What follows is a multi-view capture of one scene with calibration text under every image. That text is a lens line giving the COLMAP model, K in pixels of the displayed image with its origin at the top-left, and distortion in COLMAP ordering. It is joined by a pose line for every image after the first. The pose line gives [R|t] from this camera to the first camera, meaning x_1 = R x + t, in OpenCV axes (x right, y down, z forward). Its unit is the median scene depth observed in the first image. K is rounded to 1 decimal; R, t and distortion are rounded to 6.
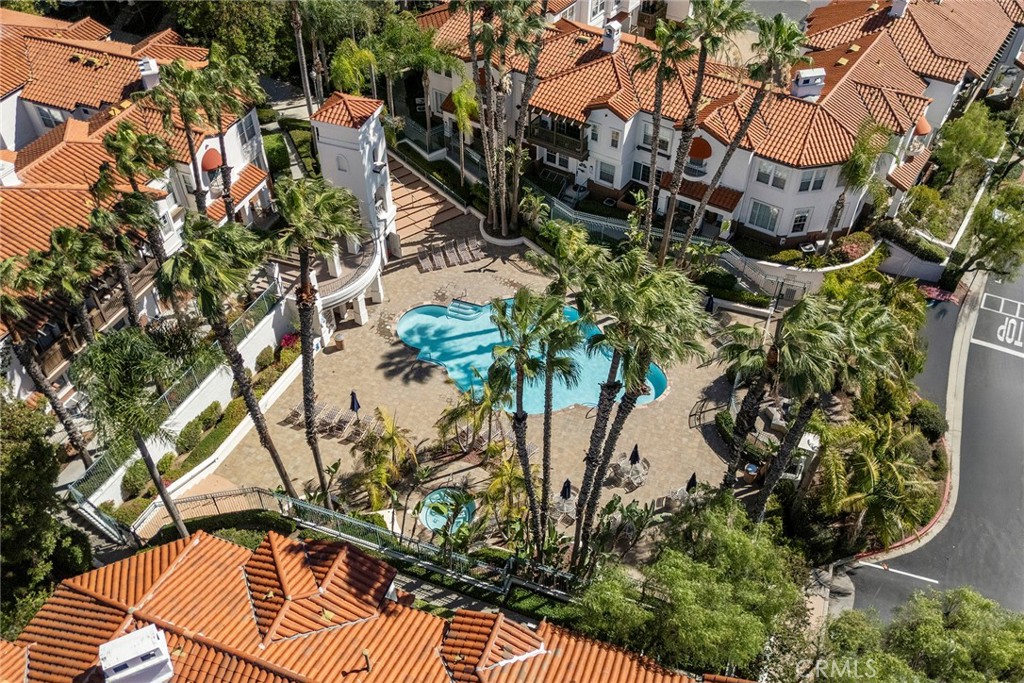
lens RADIAL K [[900.5, 0, 512.0], [0, 900.5, 341.5], [0, 0, 1]] dist [0.070273, -0.008549]
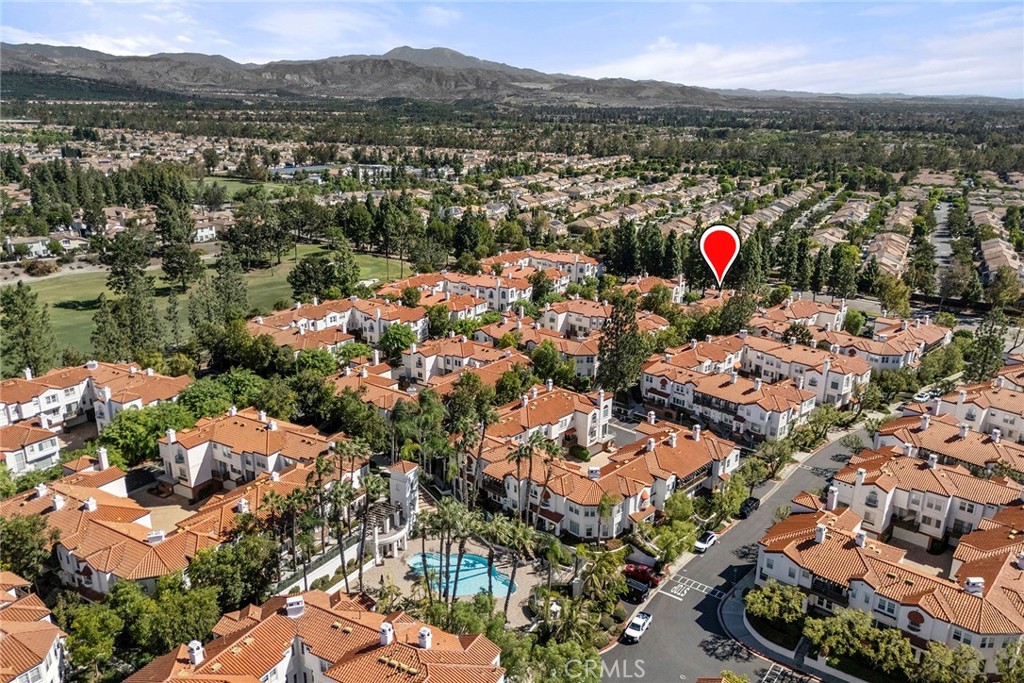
lens RADIAL K [[900.5, 0, 512.0], [0, 900.5, 341.5], [0, 0, 1]] dist [0.070273, -0.008549]
pose [[0.984379, 0.059268, -0.165785, 0.467574], [-0.125062, 0.898171, -0.421484, 0.413454], [0.123923, 0.435633, 0.891553, -1.228925]]
